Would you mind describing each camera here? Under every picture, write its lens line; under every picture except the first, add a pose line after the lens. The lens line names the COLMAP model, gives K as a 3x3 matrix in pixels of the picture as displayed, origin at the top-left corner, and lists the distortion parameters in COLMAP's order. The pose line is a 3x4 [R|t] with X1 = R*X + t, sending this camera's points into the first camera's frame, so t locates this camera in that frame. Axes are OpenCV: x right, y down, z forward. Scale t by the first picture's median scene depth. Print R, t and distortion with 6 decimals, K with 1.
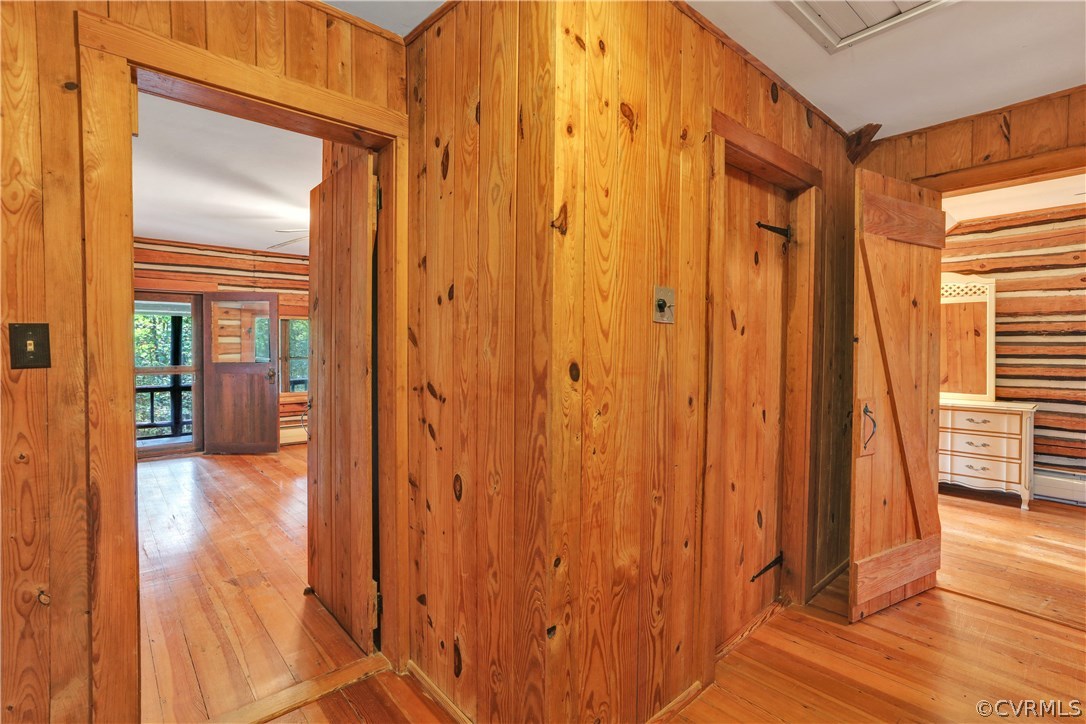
lens RADIAL K [[513.3, 0, 543.0], [0, 513.3, 362.0], [0, 0, 1]] dist [-0.005034, -0.000090]
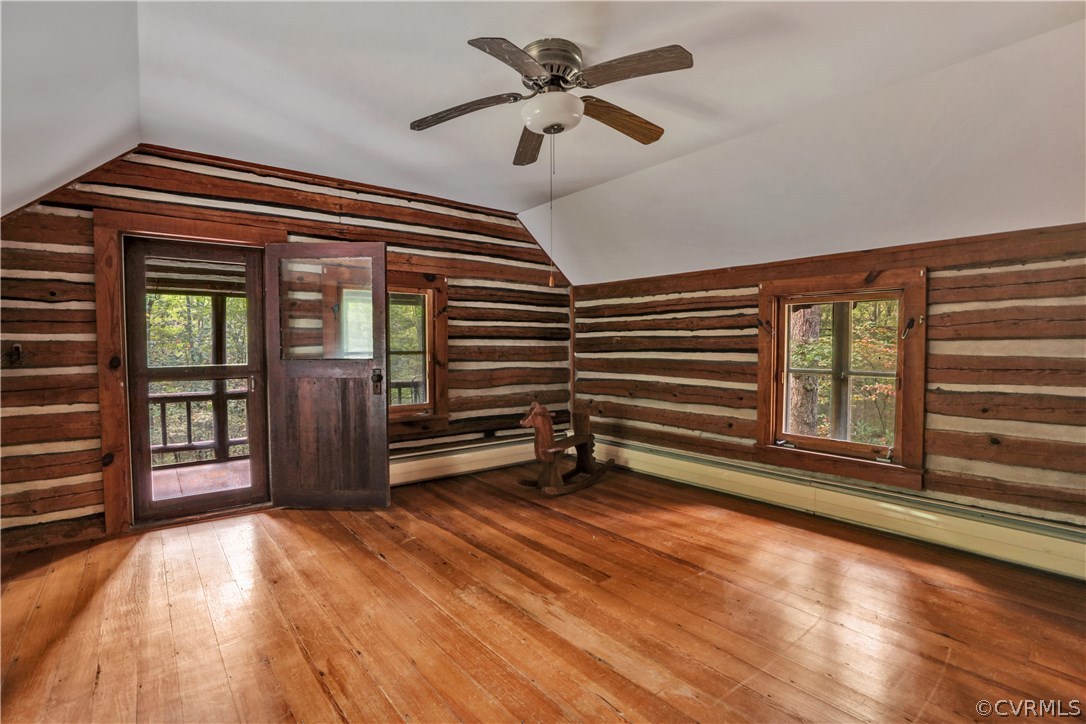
lens RADIAL K [[511.8, 0, 543.0], [0, 511.8, 362.0], [0, 0, 1]] dist [-0.029004, 0.000313]
pose [[0.999182, -0.011557, -0.038752, -0.303358], [0.011896, 0.999893, 0.008543, 0.001693], [0.038650, -0.008997, 0.999212, 0.397413]]
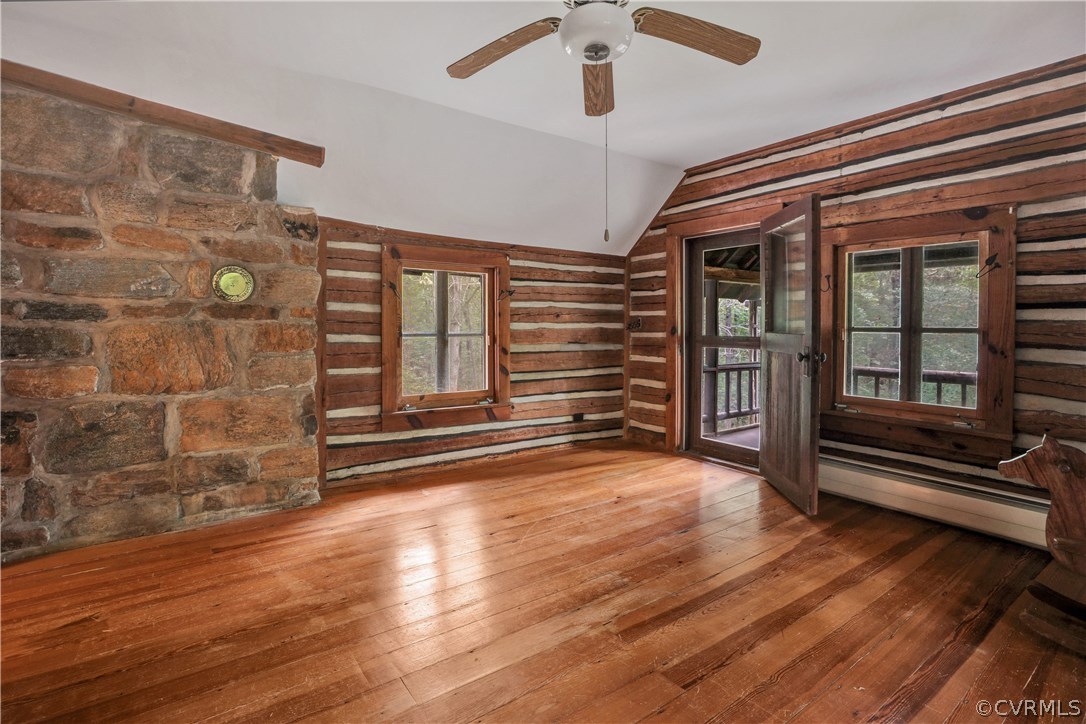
lens RADIAL K [[519.7, 0, 543.2], [0, 519.7, 331.7], [0, 0, 1]] dist [-0.022680, -0.000048]
pose [[-0.094836, 0.008929, -0.995453, 0.006758], [-0.030350, 0.999469, 0.011856, -0.000096], [0.995030, 0.031336, -0.094515, 0.772250]]
